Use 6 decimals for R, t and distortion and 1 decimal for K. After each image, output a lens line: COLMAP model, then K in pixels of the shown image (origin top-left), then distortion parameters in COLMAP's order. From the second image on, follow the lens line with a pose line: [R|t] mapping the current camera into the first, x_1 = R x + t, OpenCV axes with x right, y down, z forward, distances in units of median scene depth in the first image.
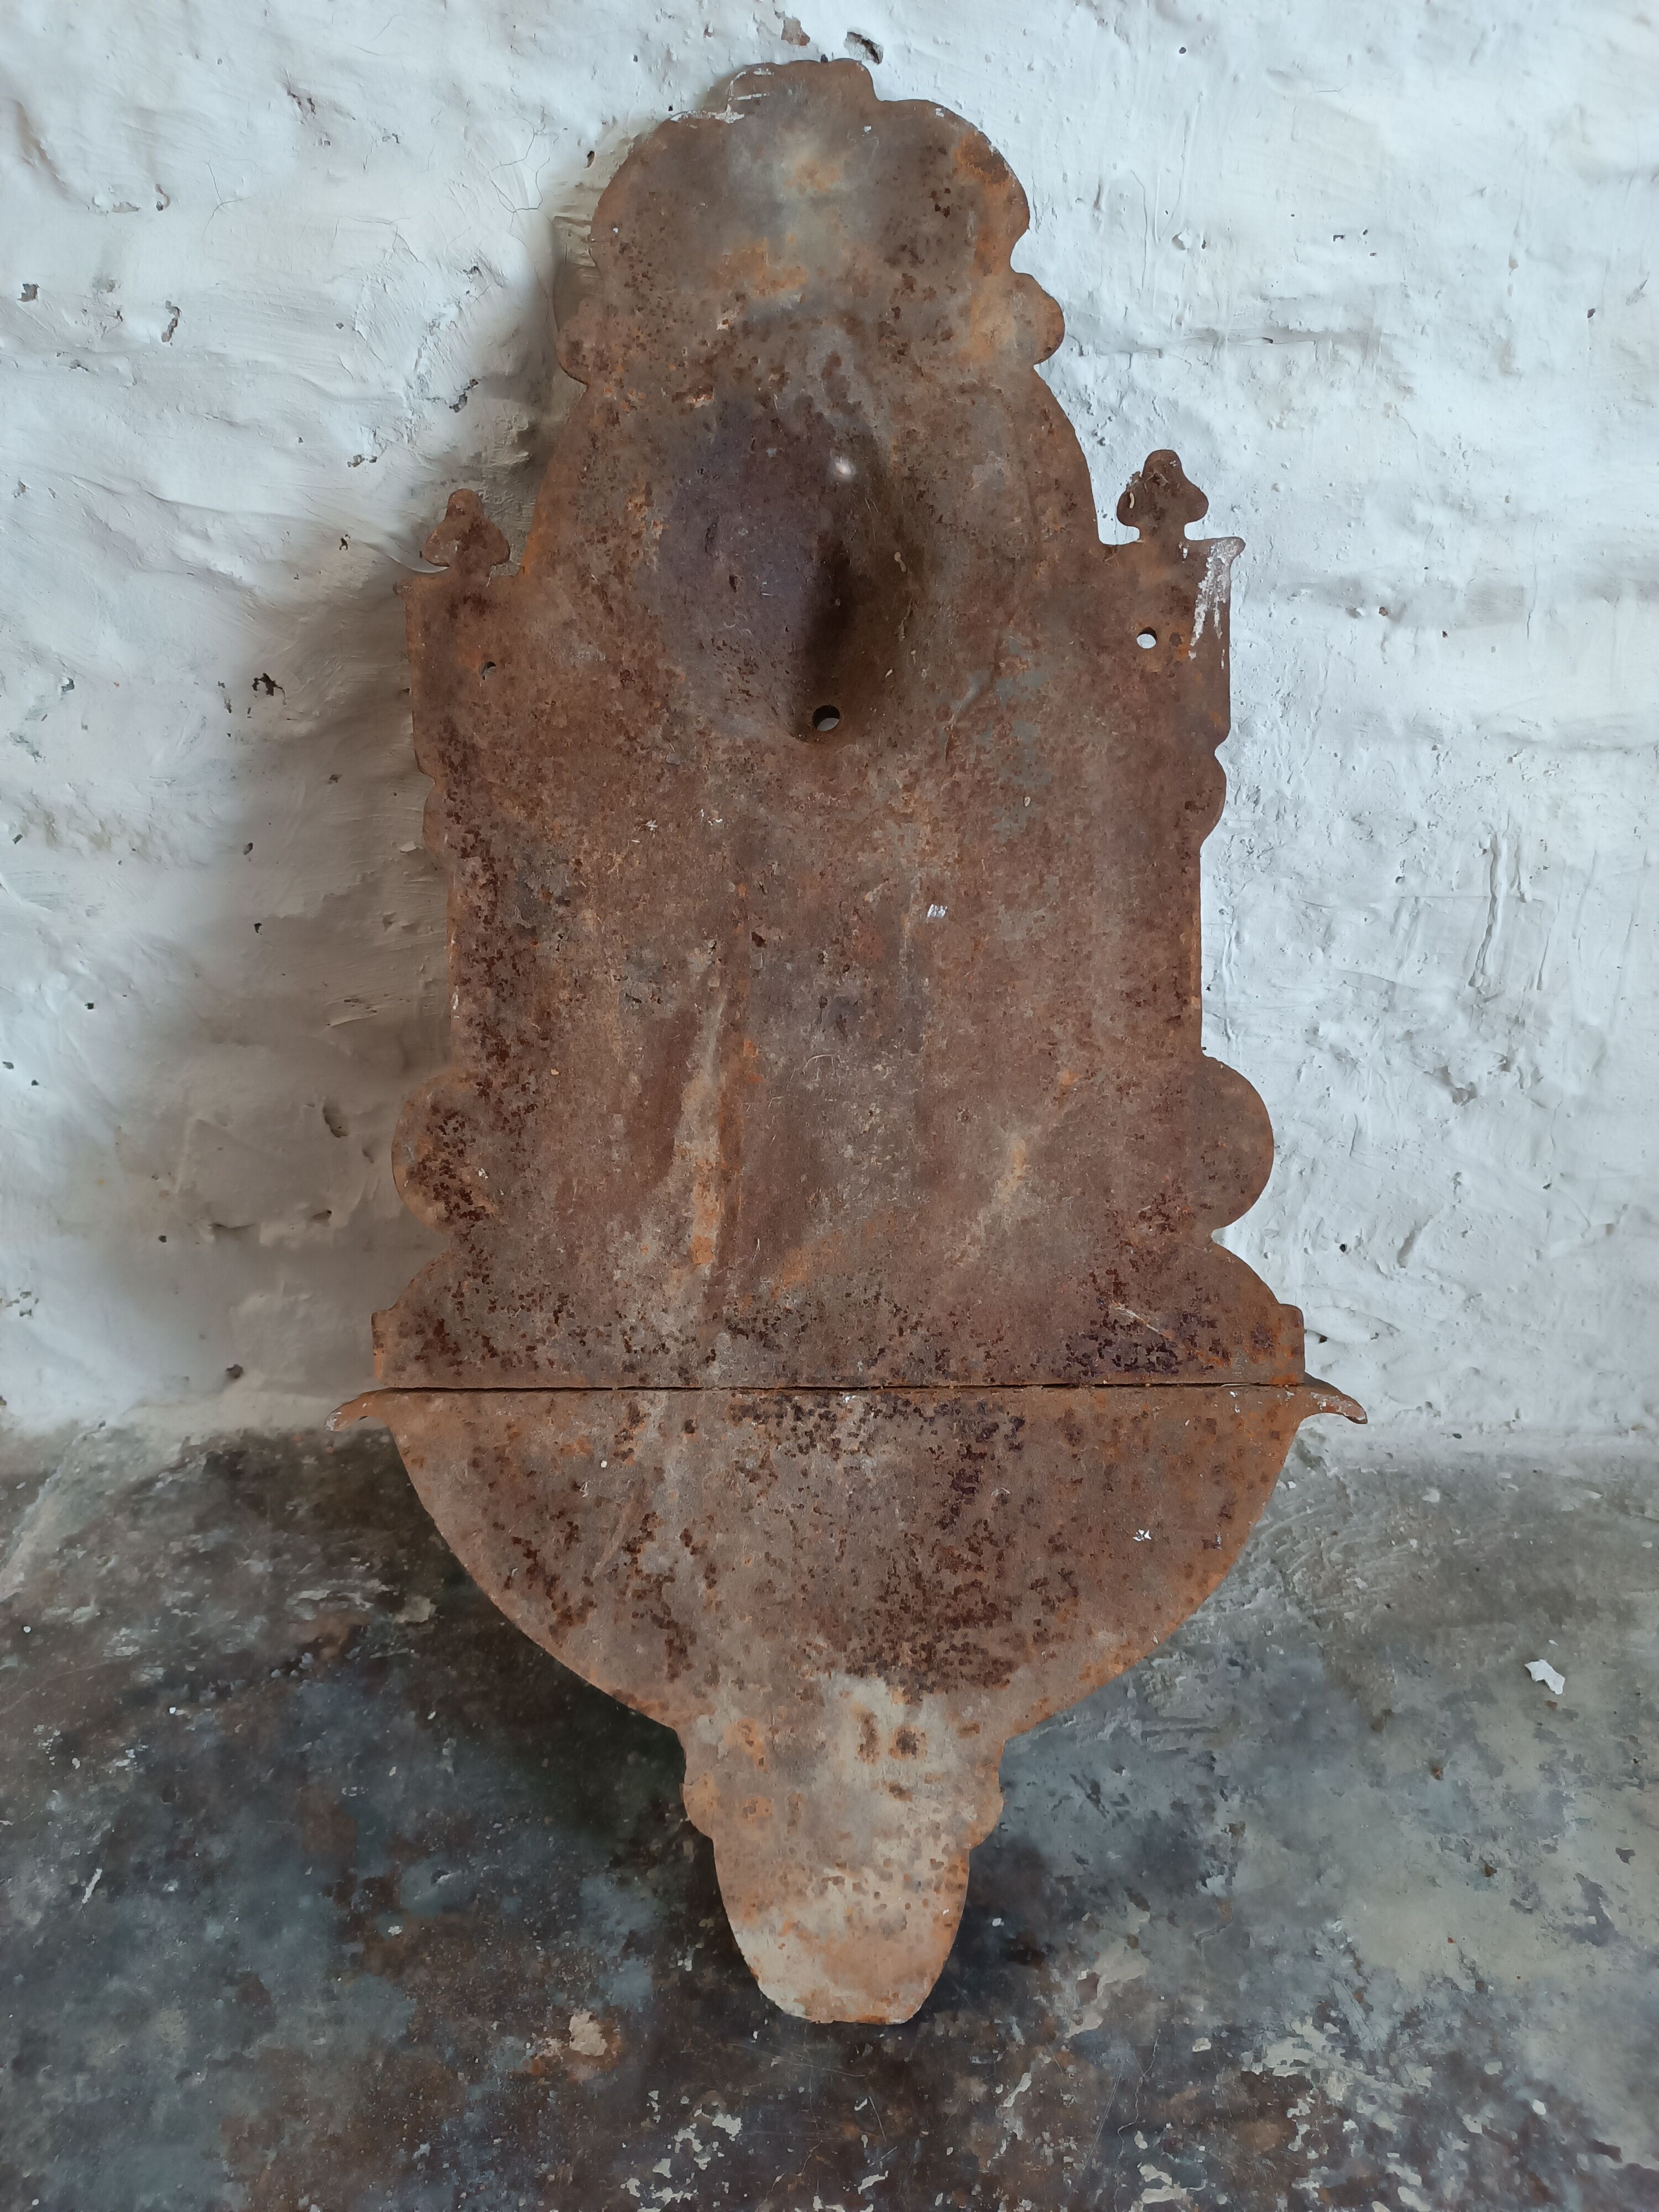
lens RADIAL K [[1601.3, 0, 826.2], [0, 1601.3, 1100.0], [0, 0, 1]] dist [0.019488, -0.021720]
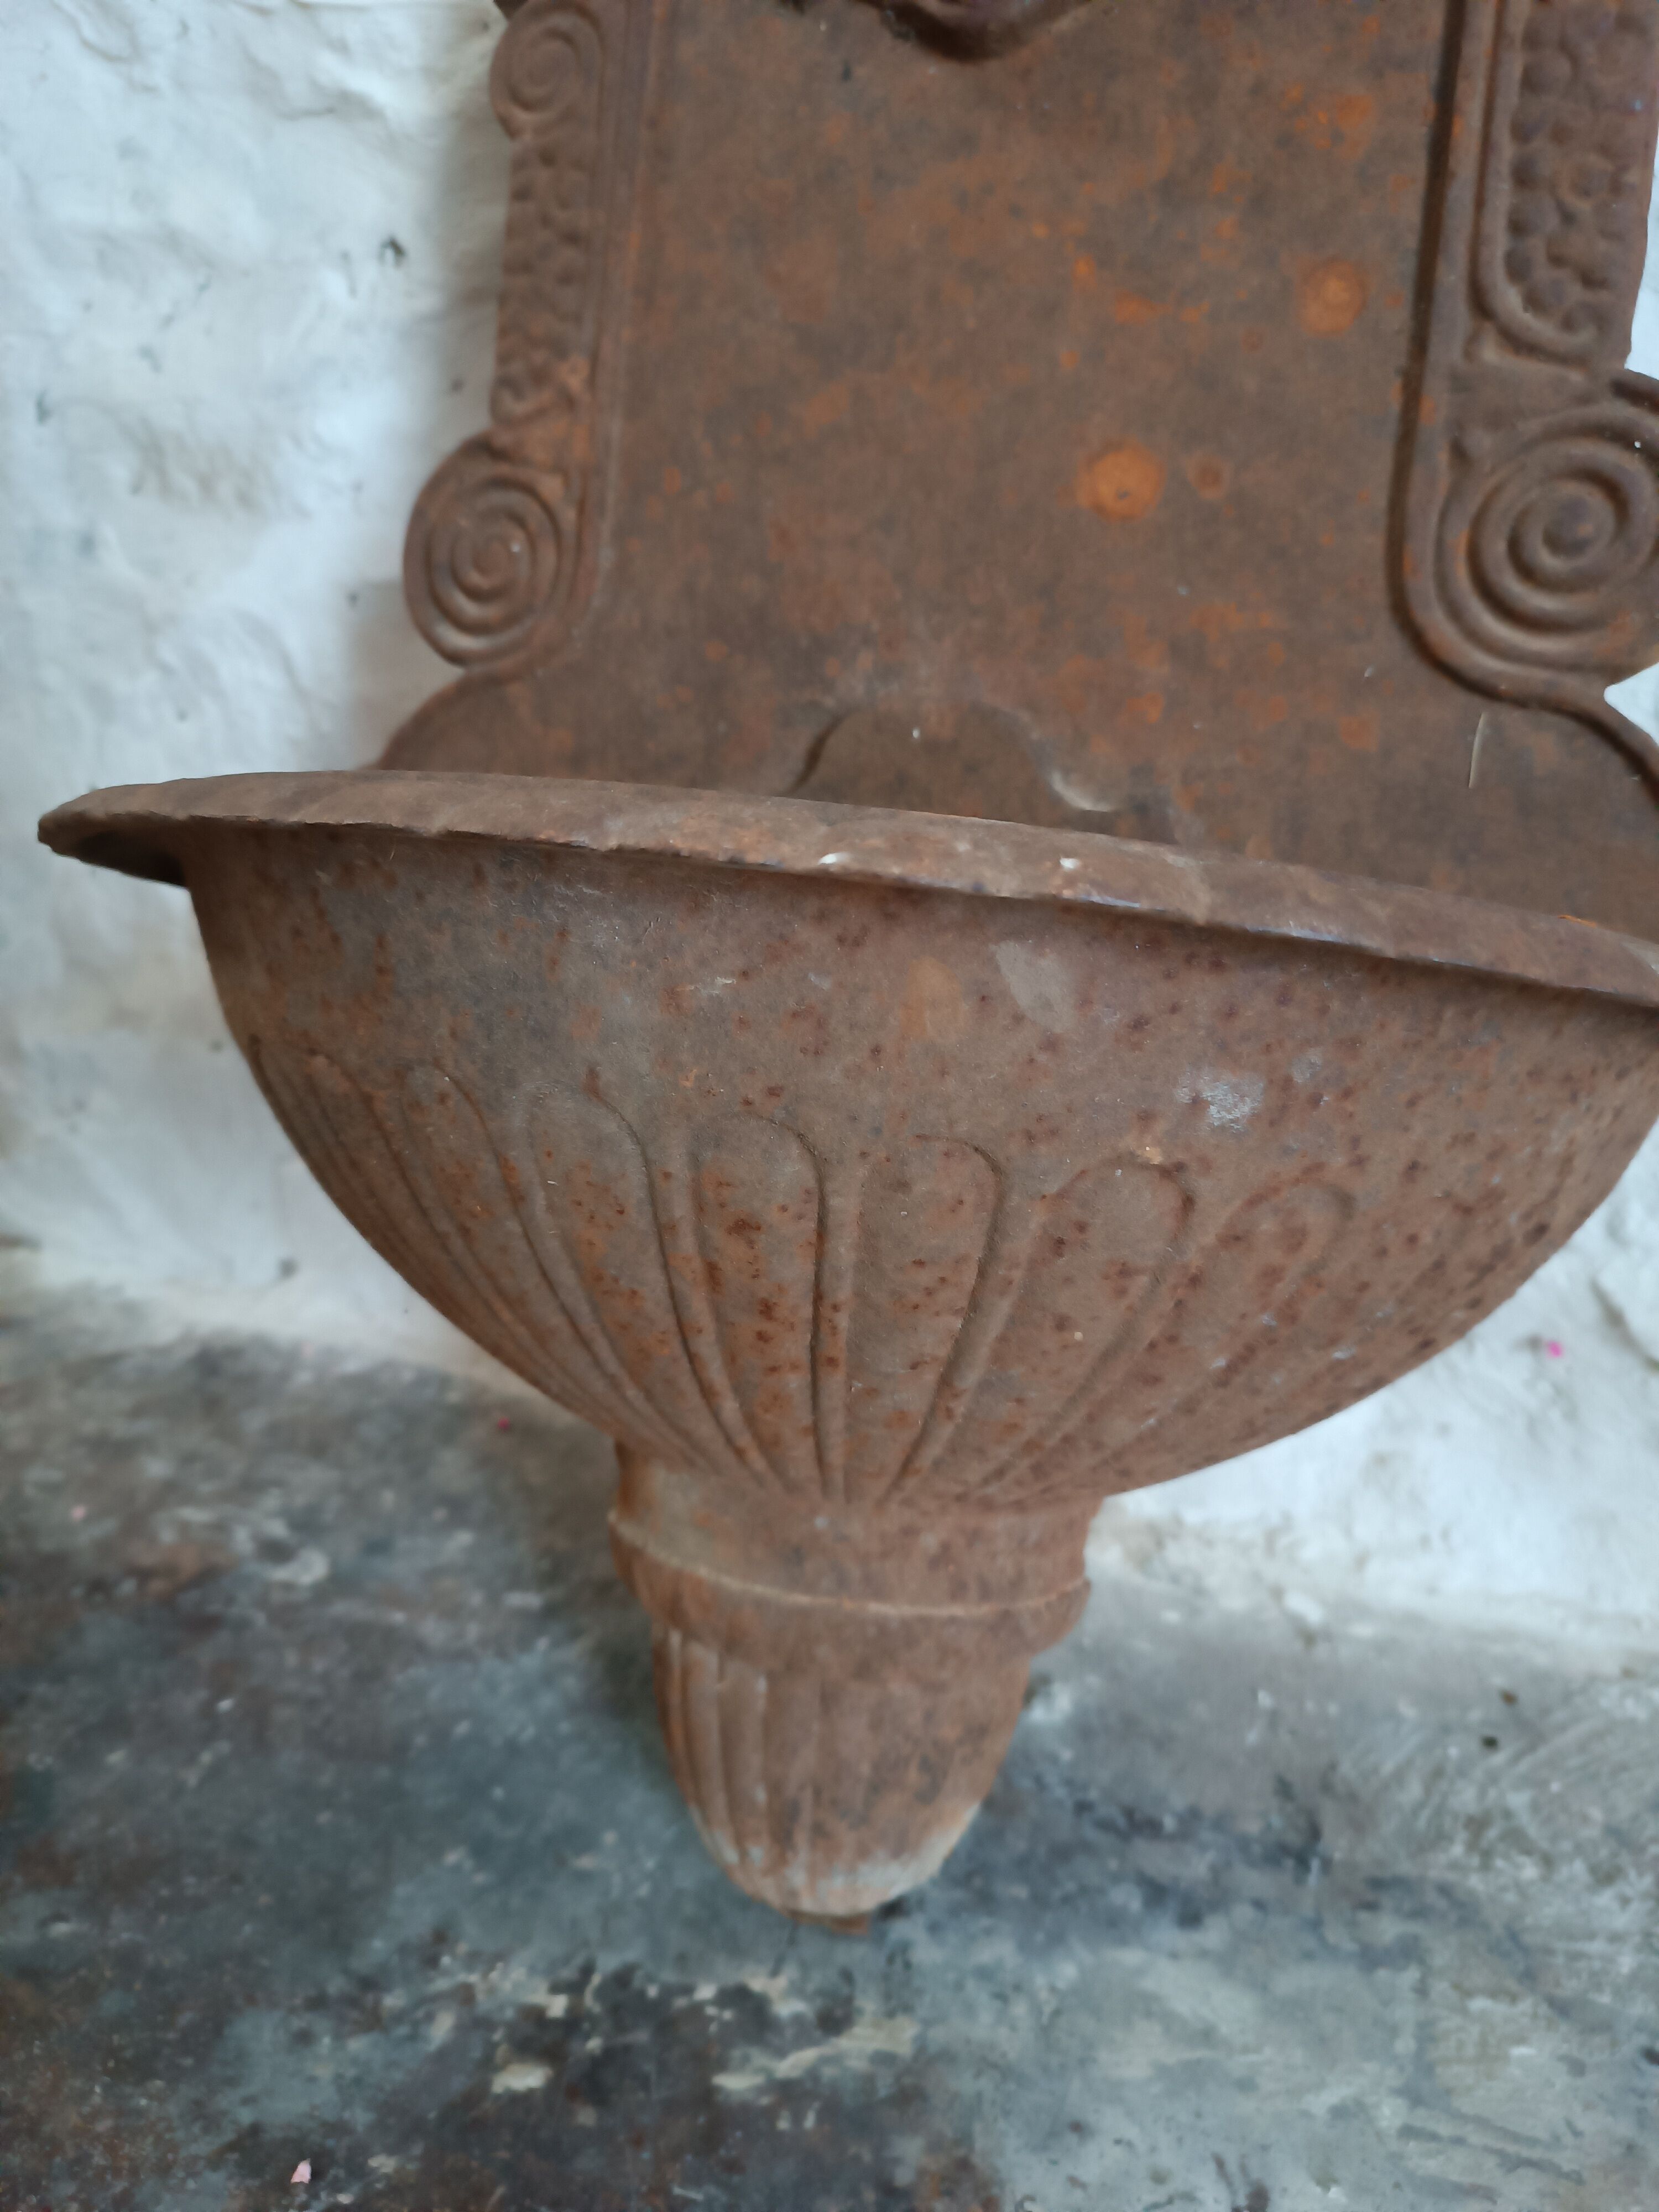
lens RADIAL K [[1636.3, 0, 829.5], [0, 1636.3, 1106.0], [0, 0, 1]] dist [-0.006066, -0.012029]
pose [[0.921712, 0.125711, -0.366940, 0.197571], [-0.204768, 0.961155, -0.185070, 0.255437], [0.329421, 0.245719, 0.911649, 0.492385]]
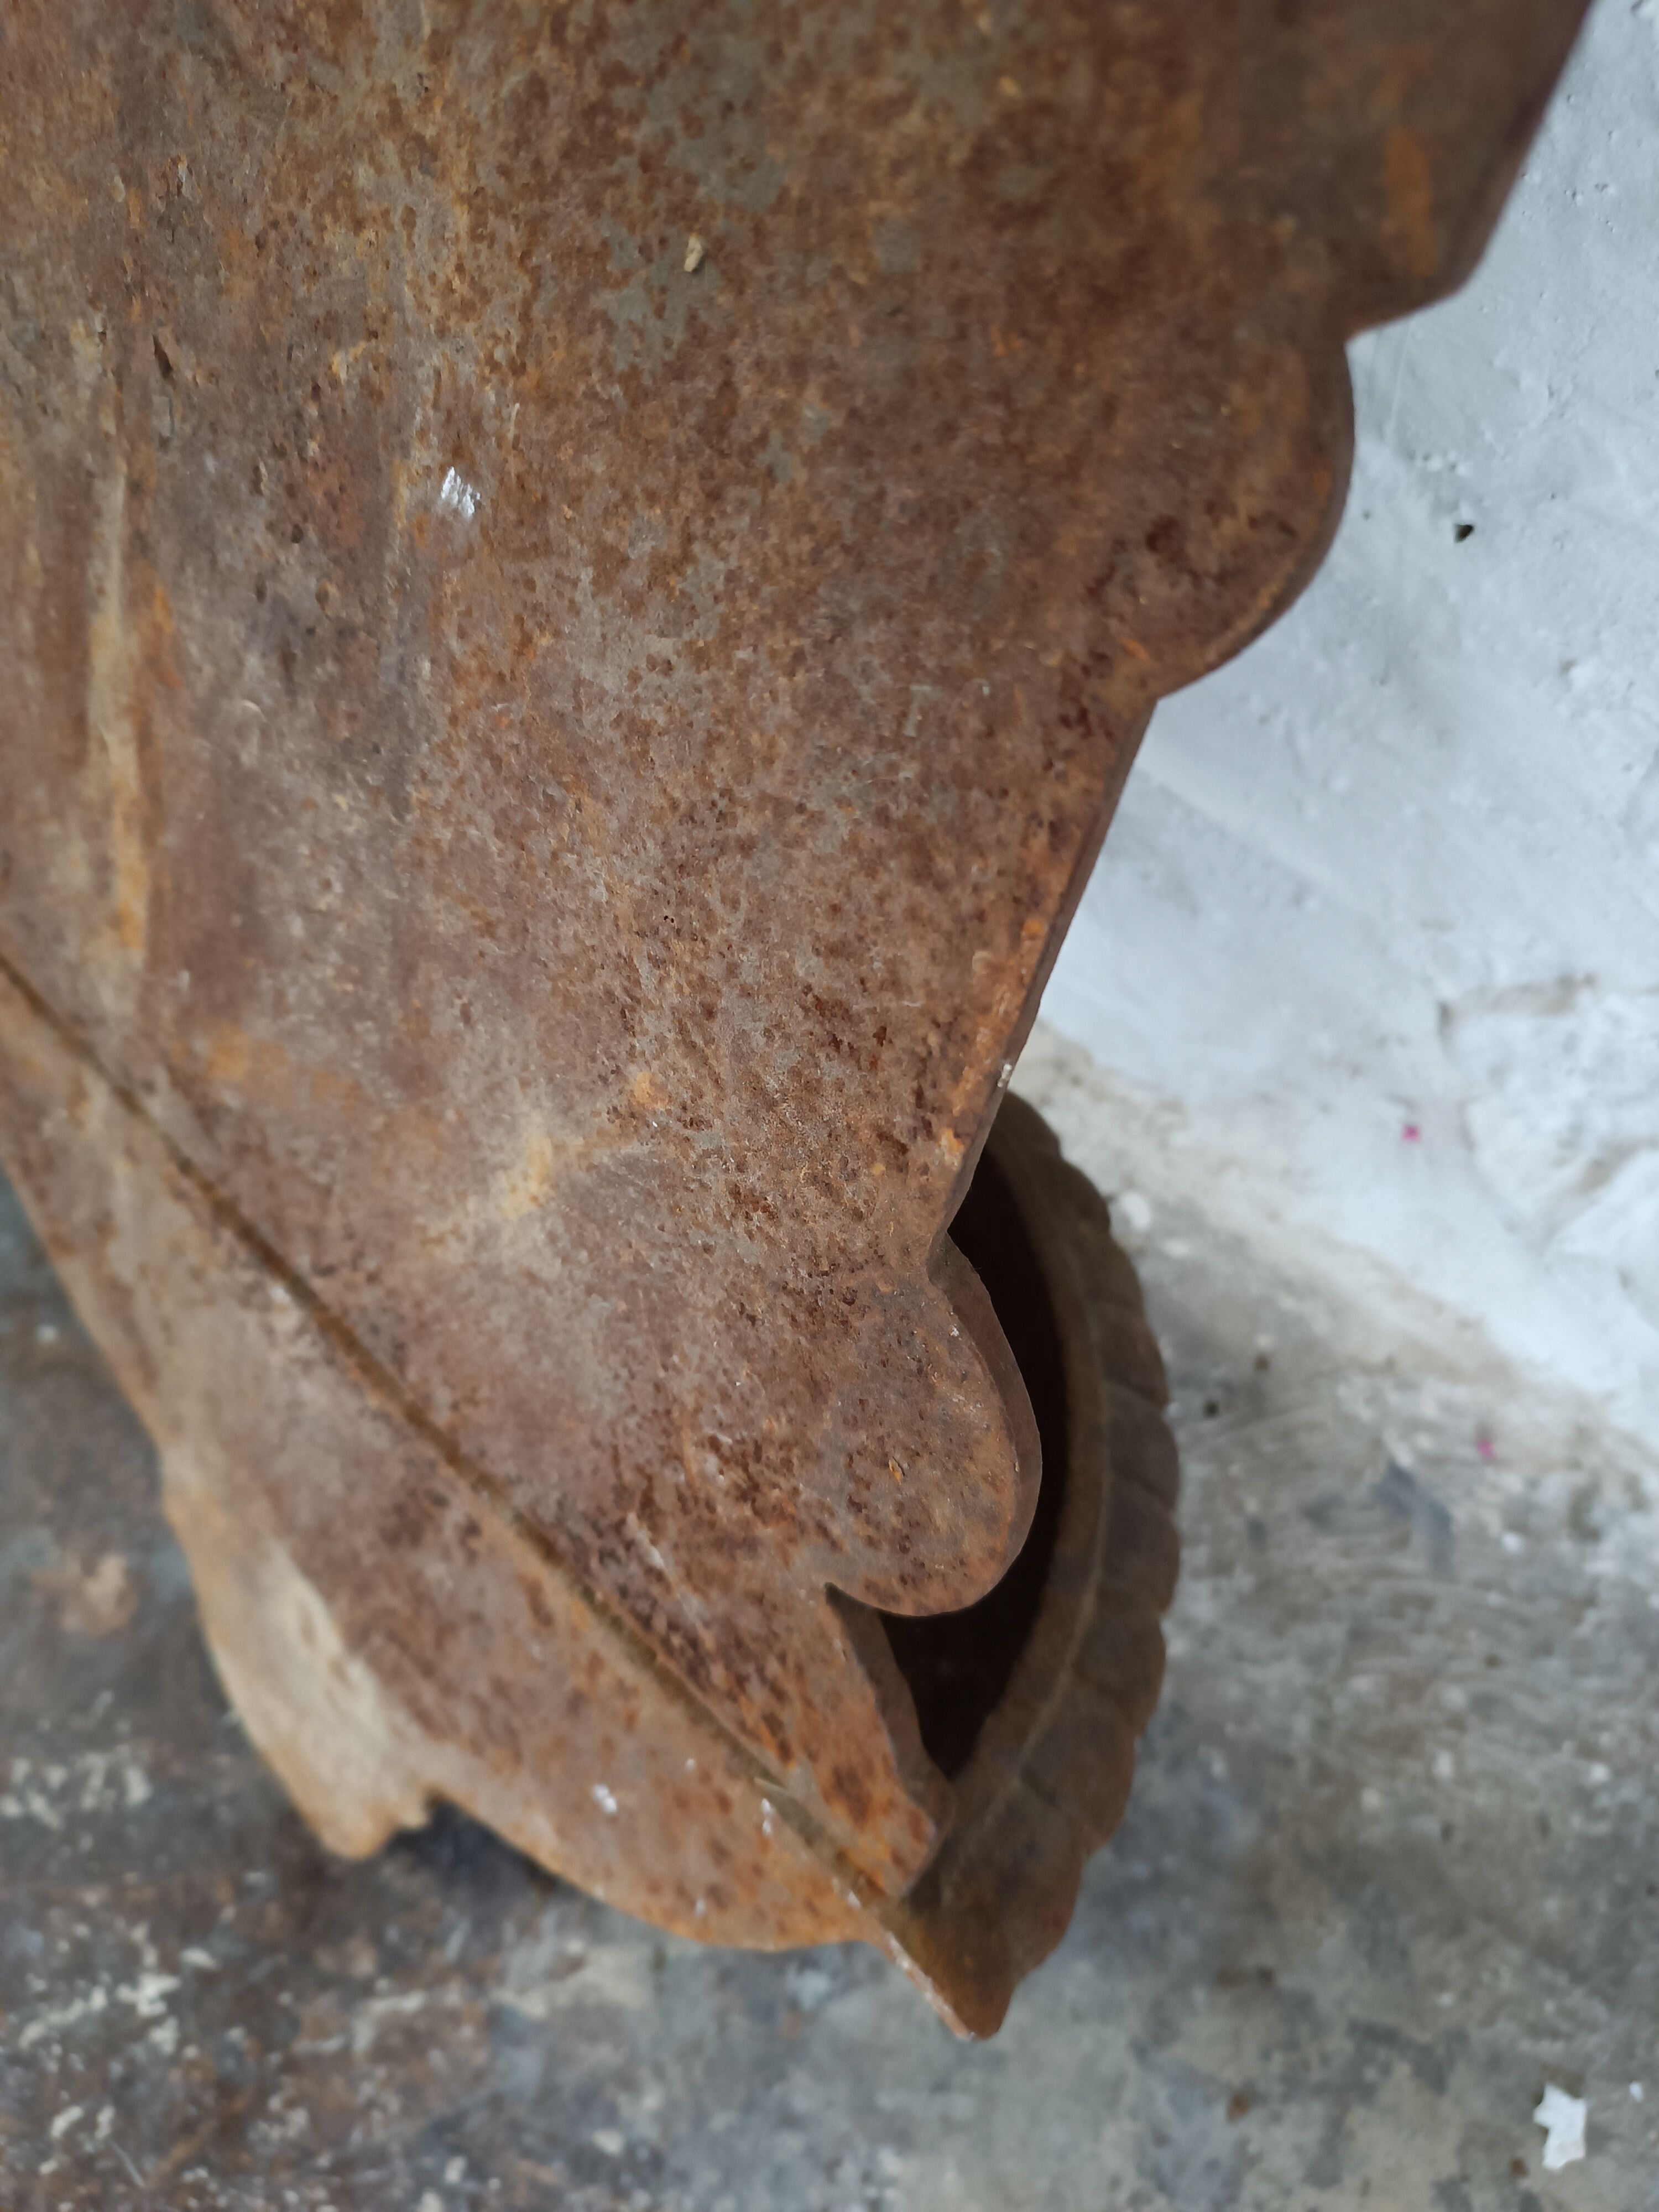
lens RADIAL K [[1659.0, 0, 829.5], [0, 1659.0, 1106.0], [0, 0, 1]] dist [-0.023344, -0.001154]
pose [[0.771645, 0.543135, -0.331011, 0.276559], [-0.236374, 0.728014, 0.643523, -0.235435], [0.590501, -0.418329, 0.690152, 0.678111]]
